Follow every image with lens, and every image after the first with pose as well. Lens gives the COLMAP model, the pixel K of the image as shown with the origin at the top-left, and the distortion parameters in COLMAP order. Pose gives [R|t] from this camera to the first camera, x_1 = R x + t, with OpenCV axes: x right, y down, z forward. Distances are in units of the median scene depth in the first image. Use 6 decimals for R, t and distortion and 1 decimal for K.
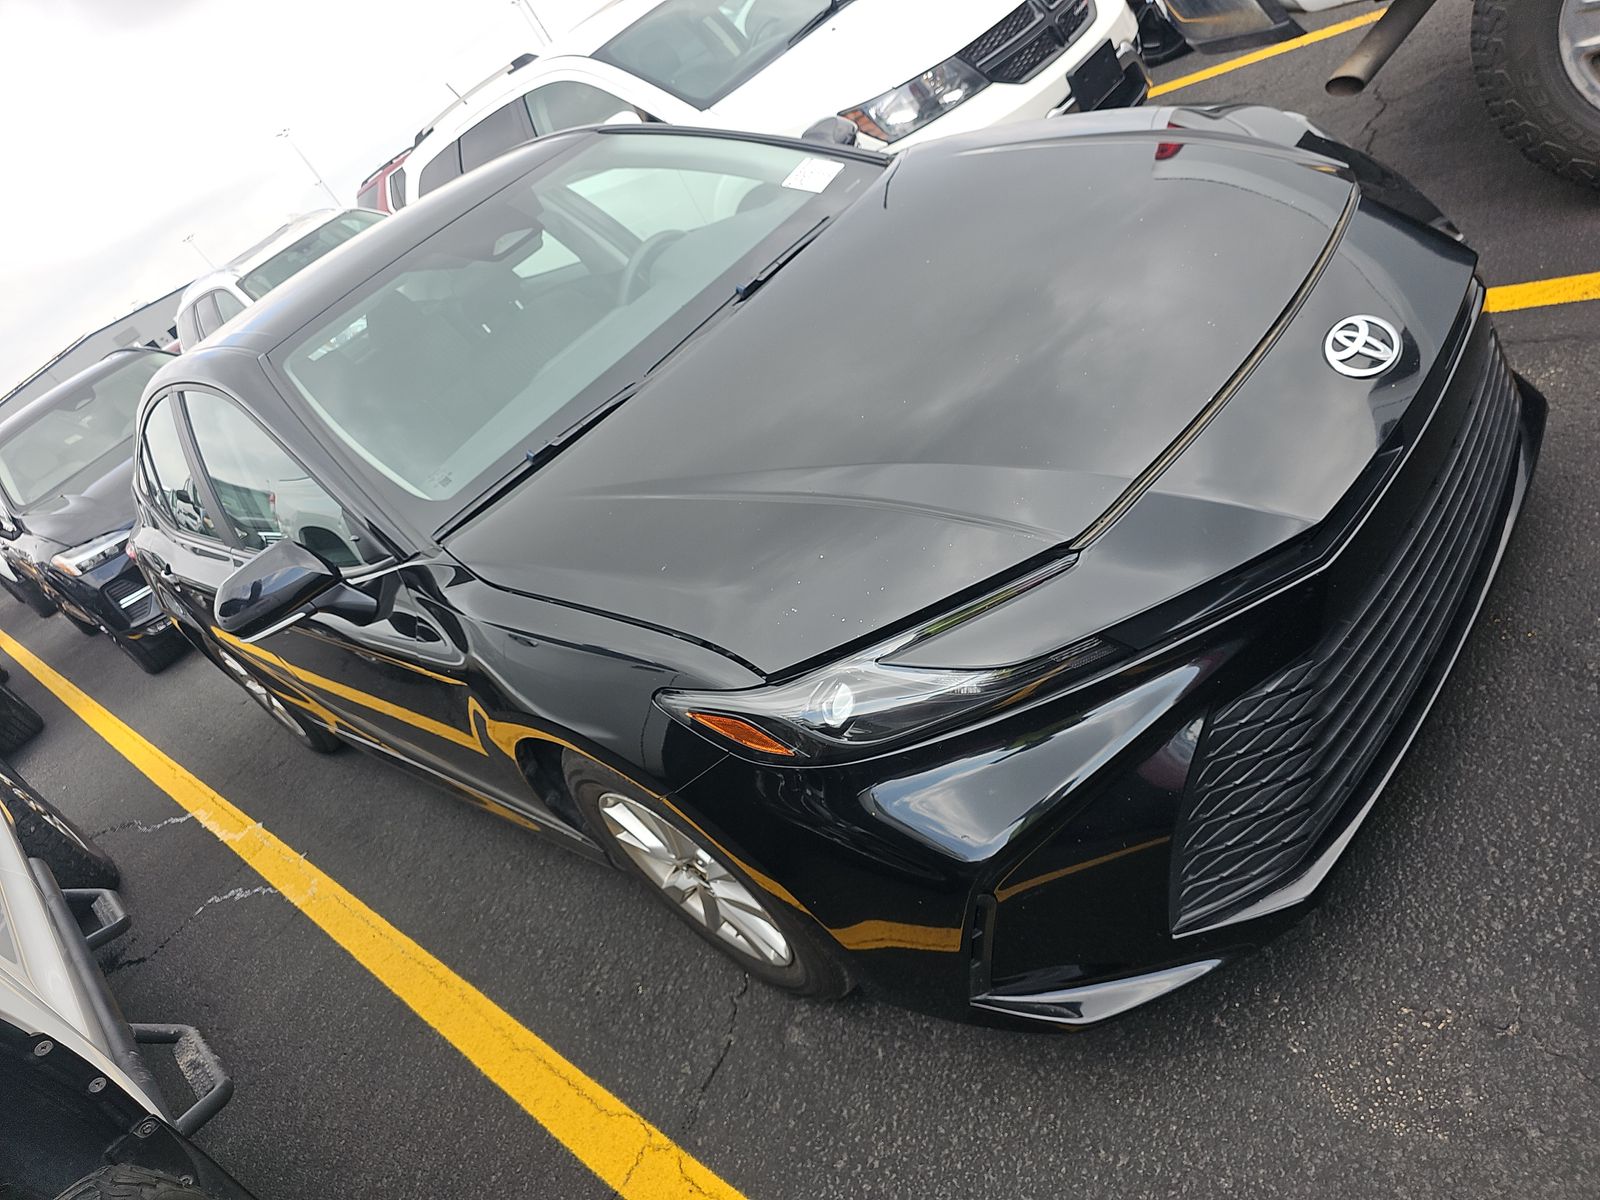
lens RADIAL K [[1083.5, 0, 809.2], [0, 1083.5, 604.3], [0, 0, 1]] dist [0.011017, -0.013536]
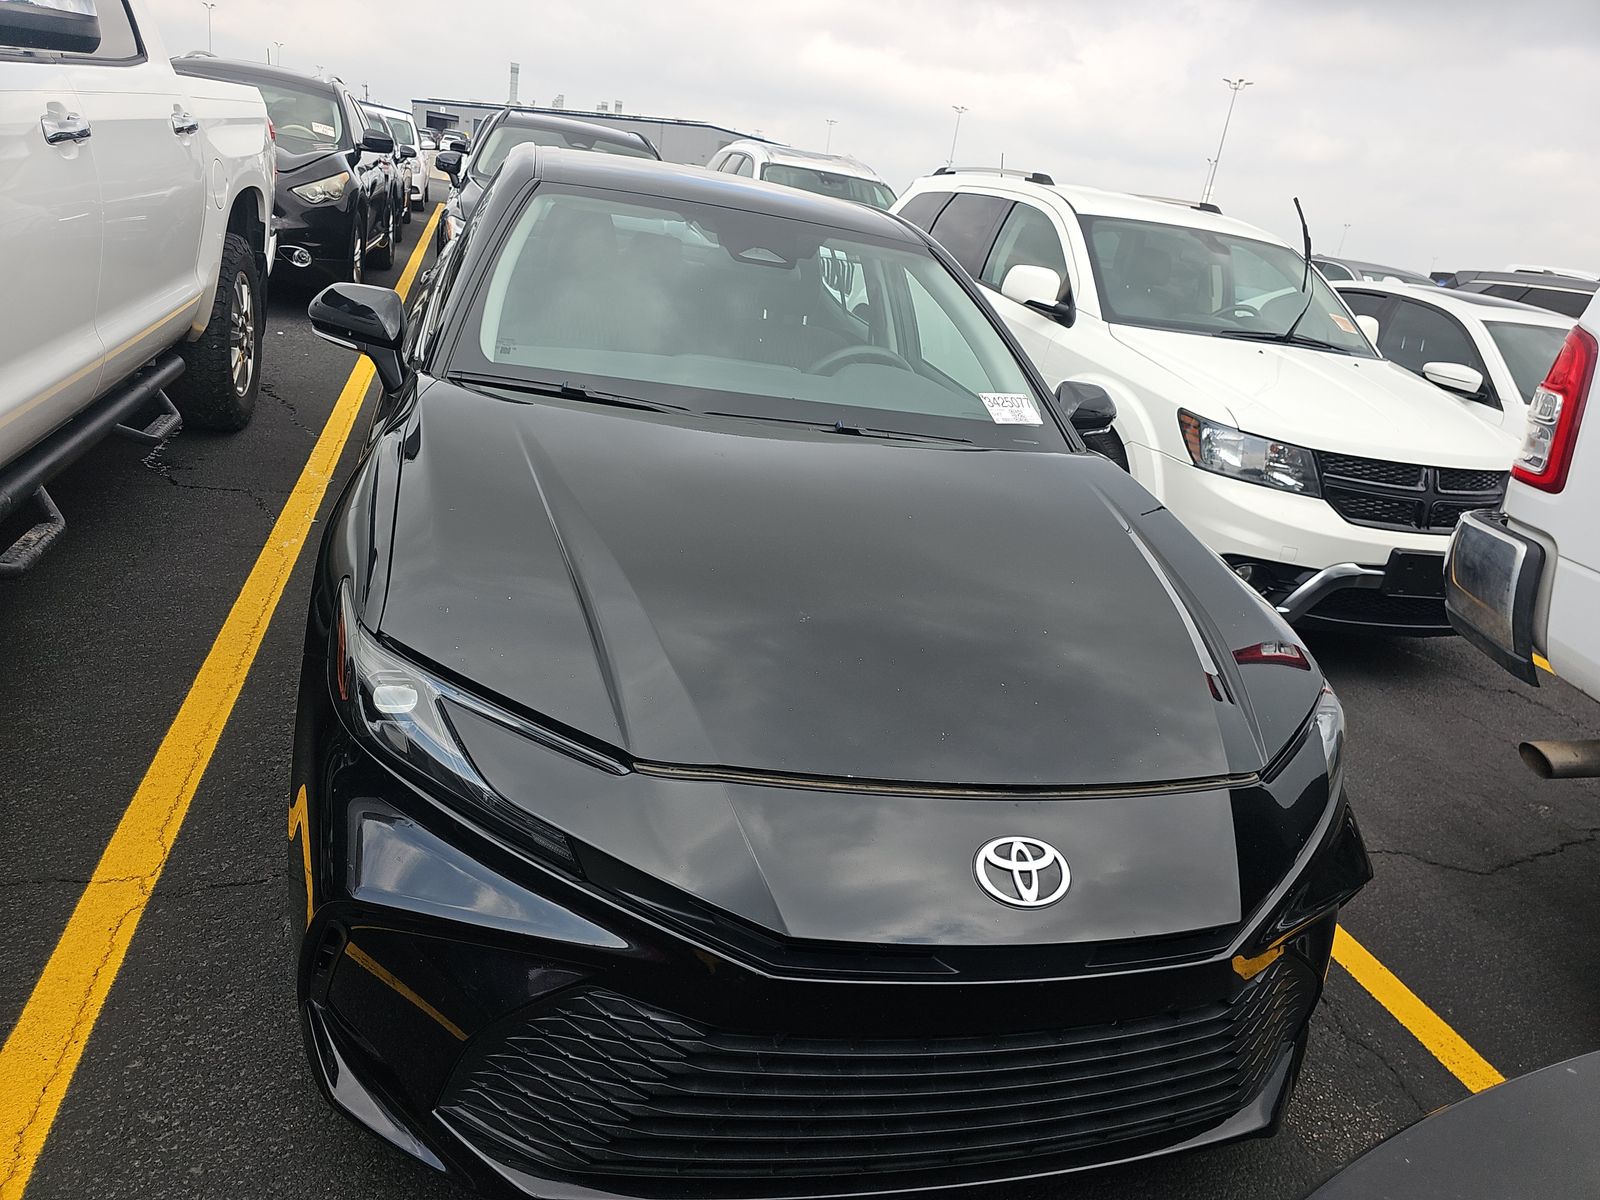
lens RADIAL K [[1083.5, 0, 811.7], [0, 1083.5, 611.1], [0, 0, 1]] dist [0.011017, -0.013536]
pose [[0.643107, 0.727724, -0.238393, 0.327439], [-0.743582, 0.667843, 0.032730, -0.204855], [0.183027, 0.156216, 0.970617, 0.018597]]
